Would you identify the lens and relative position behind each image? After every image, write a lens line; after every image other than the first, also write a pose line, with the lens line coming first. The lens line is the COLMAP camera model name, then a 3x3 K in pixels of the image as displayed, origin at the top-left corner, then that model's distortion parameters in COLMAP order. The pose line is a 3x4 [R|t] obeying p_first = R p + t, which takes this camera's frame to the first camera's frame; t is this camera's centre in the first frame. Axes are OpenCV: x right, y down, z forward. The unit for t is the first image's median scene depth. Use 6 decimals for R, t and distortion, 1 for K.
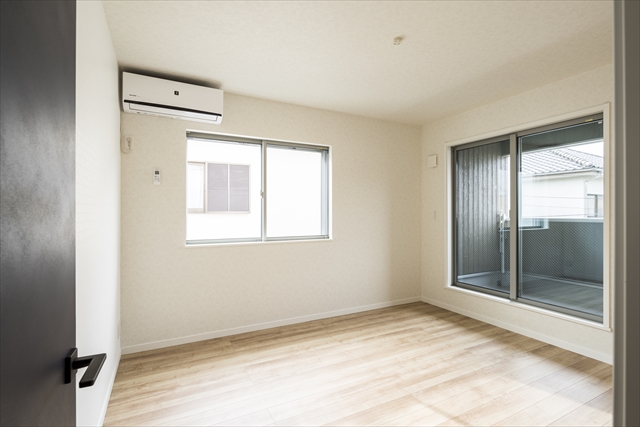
lens RADIAL K [[312.6, 0, 320.1], [0, 312.6, 214.3], [0, 0, 1]] dist [-0.001168, -0.000896]
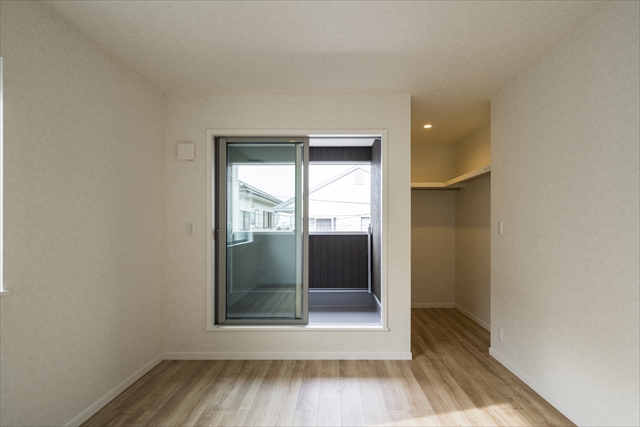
lens RADIAL K [[321.2, 0, 339.7], [0, 321.2, 225.0], [0, 0, 1]] dist [-0.000047, -0.000459]
pose [[0.451944, 0.000476, 0.892046, -0.139300], [0.003716, 0.999990, -0.002416, -0.004854], [-0.892038, 0.004407, 0.451938, 0.447841]]
